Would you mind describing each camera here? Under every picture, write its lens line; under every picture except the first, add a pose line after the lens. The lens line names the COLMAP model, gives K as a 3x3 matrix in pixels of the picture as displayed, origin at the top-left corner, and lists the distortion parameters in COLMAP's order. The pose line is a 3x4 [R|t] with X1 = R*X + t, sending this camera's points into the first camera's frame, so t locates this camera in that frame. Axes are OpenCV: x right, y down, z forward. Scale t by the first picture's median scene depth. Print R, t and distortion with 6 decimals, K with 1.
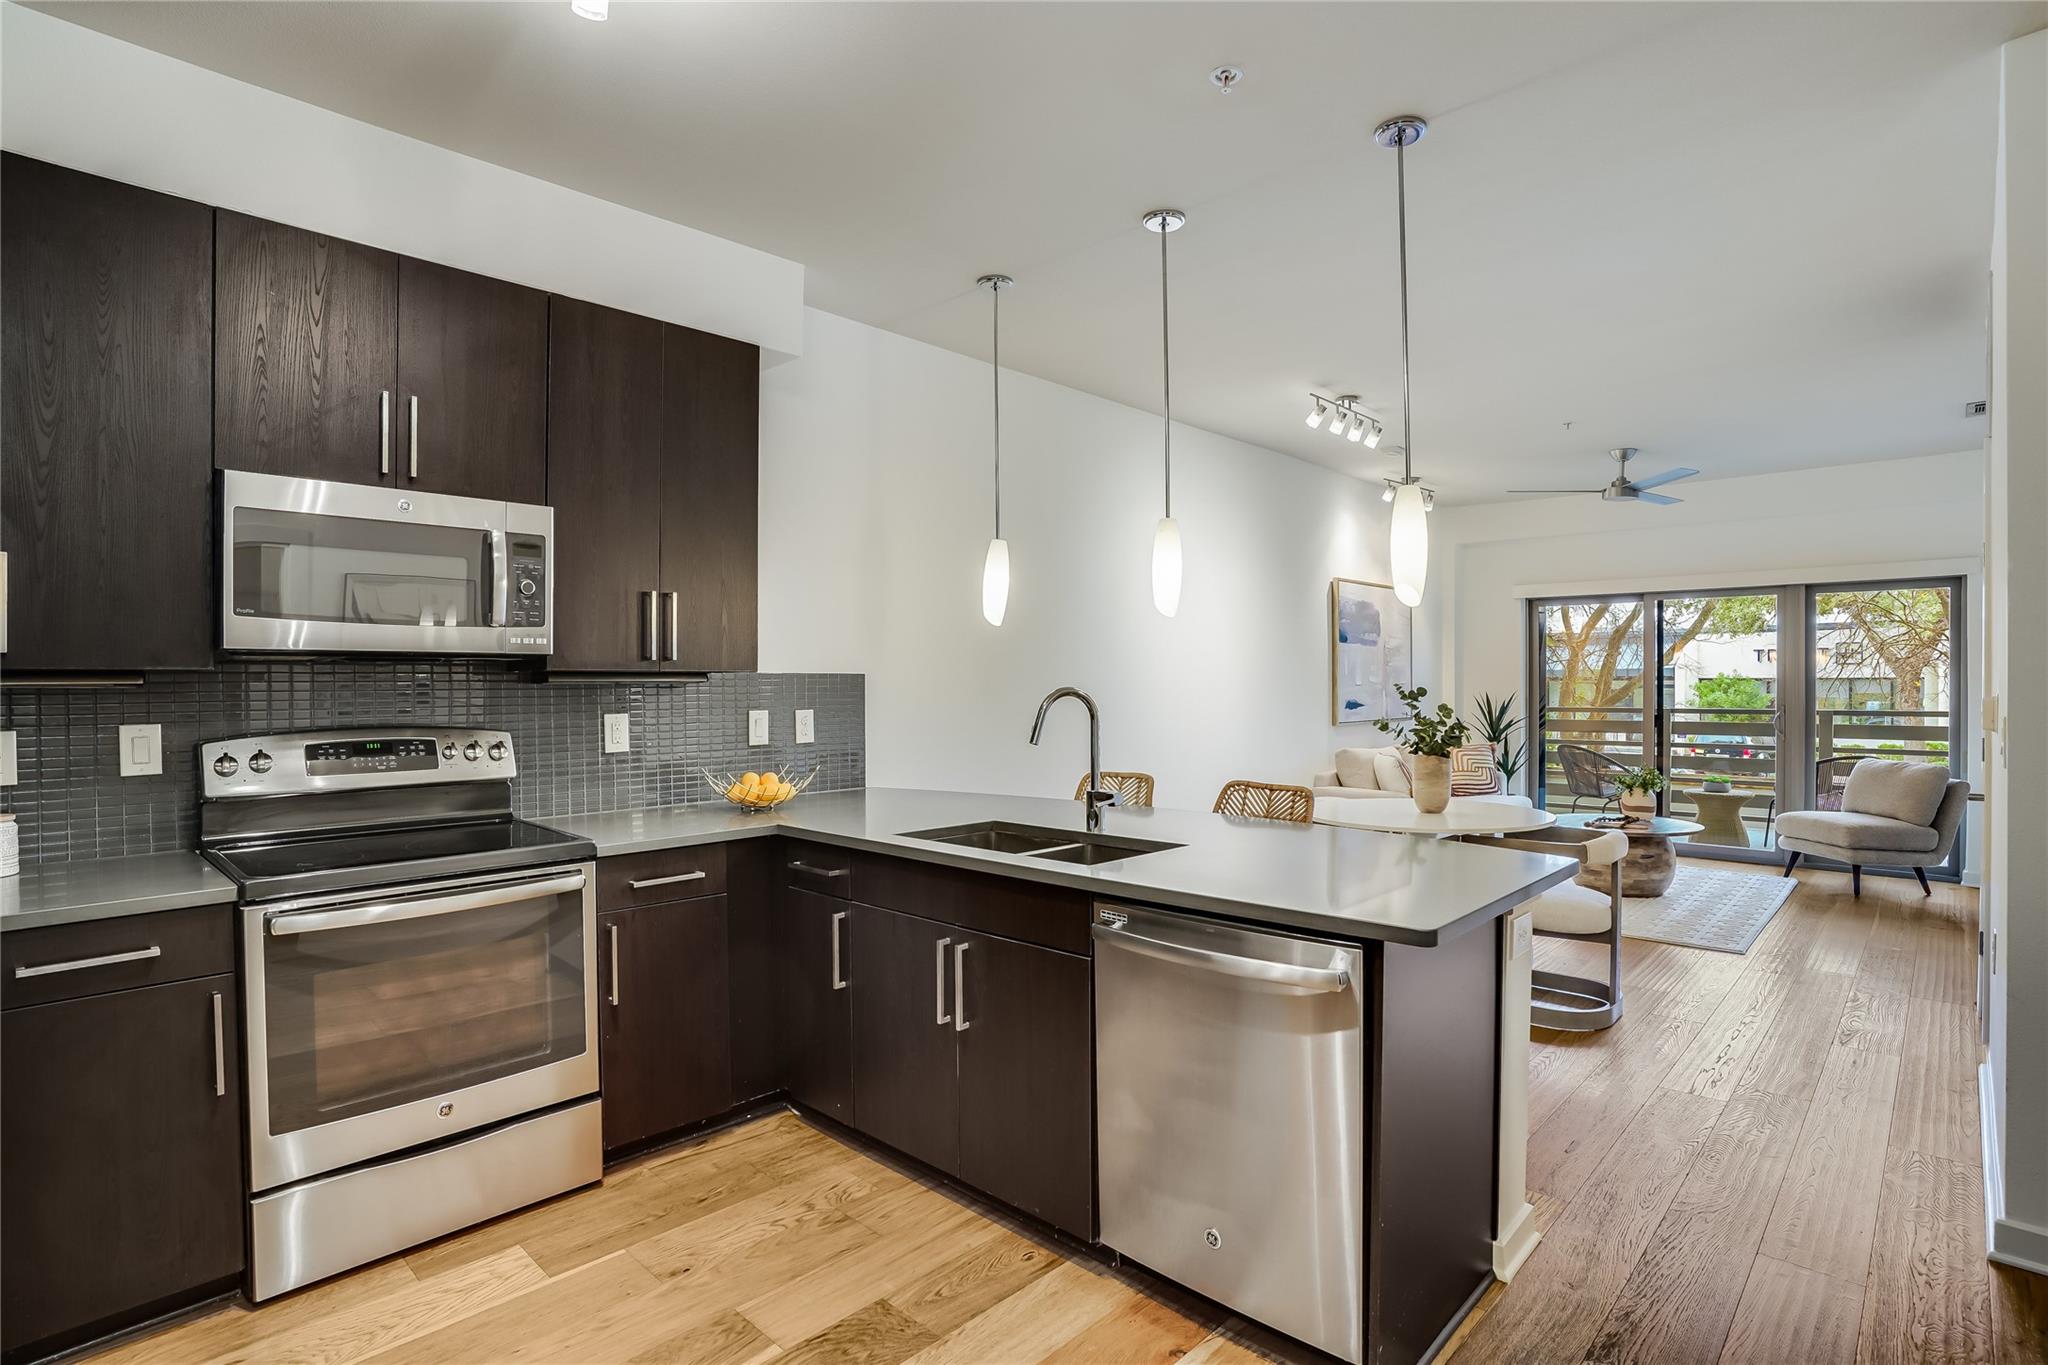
lens RADIAL K [[995.9, 0, 1018.4], [0, 995.9, 688.4], [0, 0, 1]] dist [-0.050617, 0.012004]
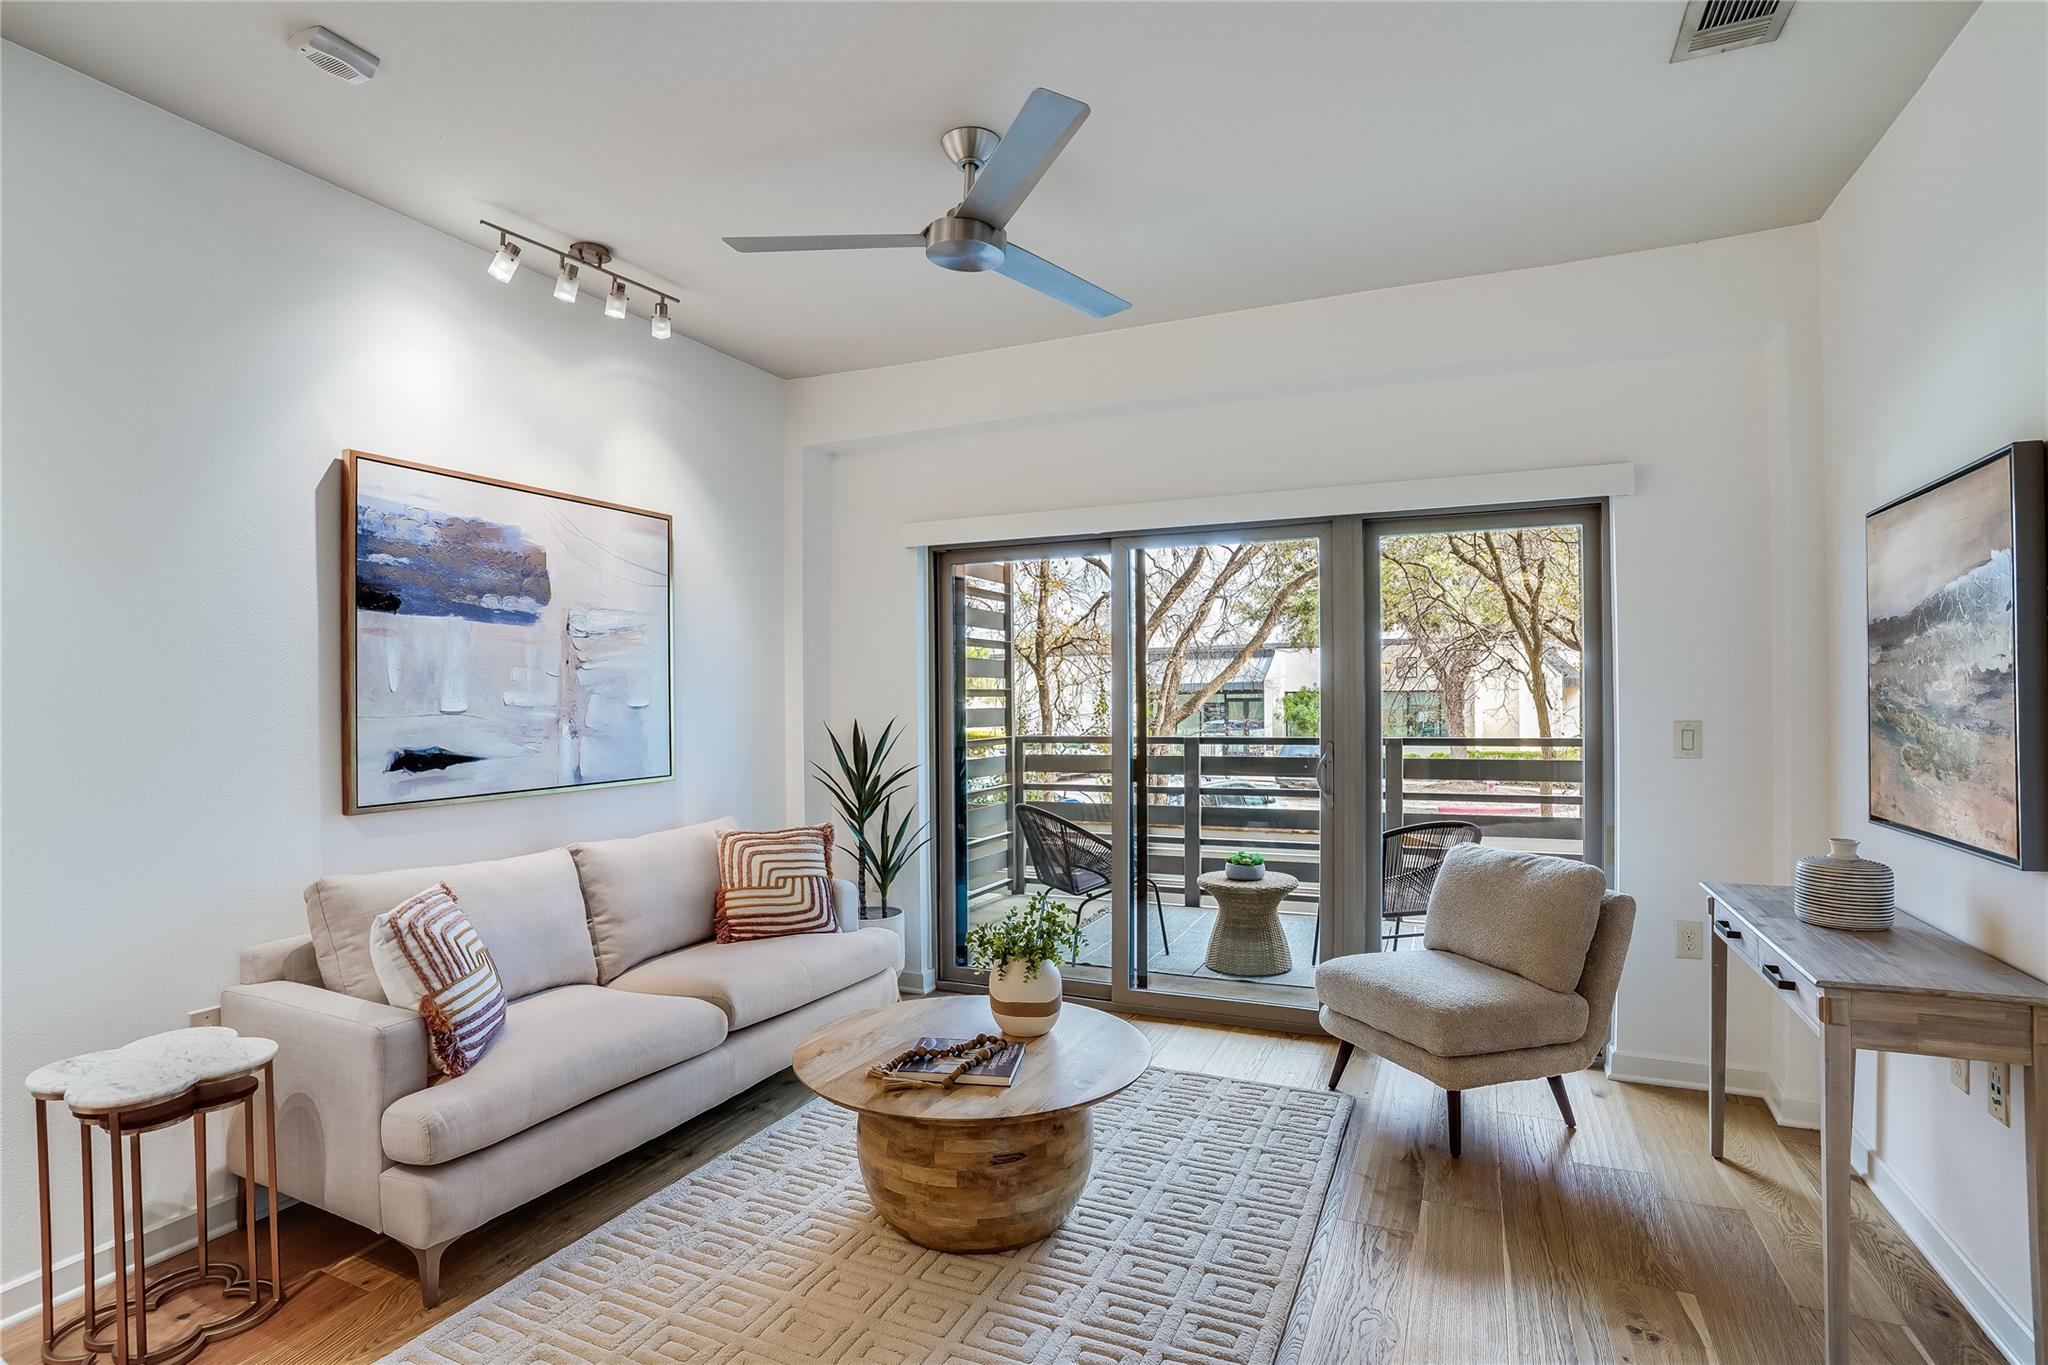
lens RADIAL K [[995.9, 0, 1028.4], [0, 995.9, 686.2], [0, 0, 1]] dist [-0.050617, 0.012004]
pose [[0.940489, -0.001038, 0.339824, 0.429875], [0.006578, 0.999864, -0.015150, -0.006660], [-0.339762, 0.016484, 0.940367, 0.519497]]
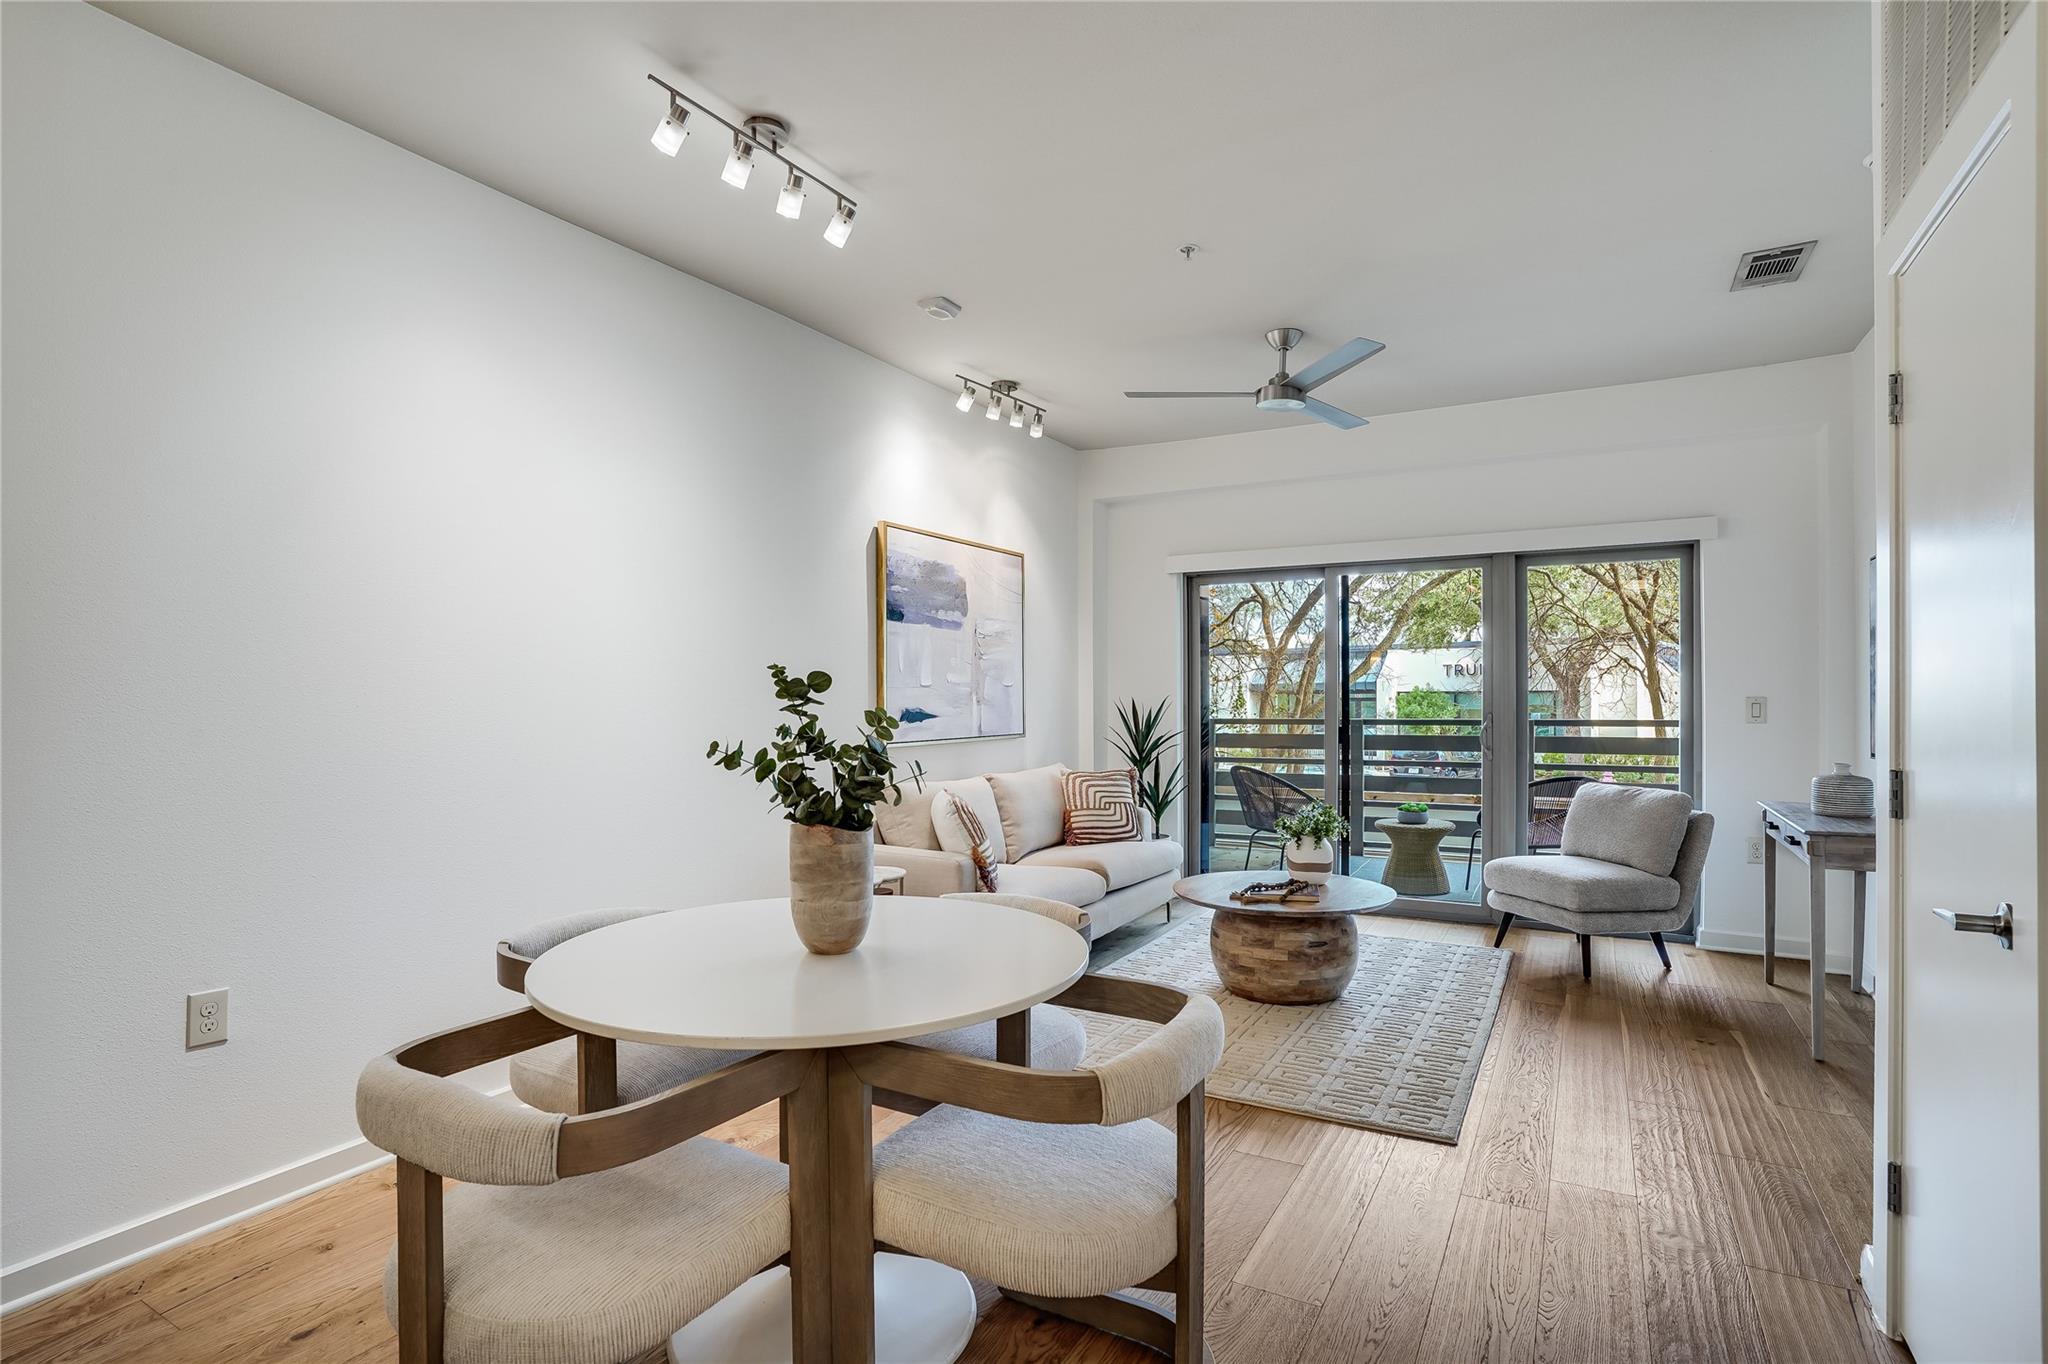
lens RADIAL K [[1001.7, 0, 1043.3], [0, 1001.7, 690.6], [0, 0, 1]] dist [-0.036266, 0.010581]
pose [[0.964358, 0.000494, 0.264600, 0.240342], [0.003197, 0.999904, -0.013518, 0.008803], [-0.264581, 0.013882, 0.964264, 0.332583]]
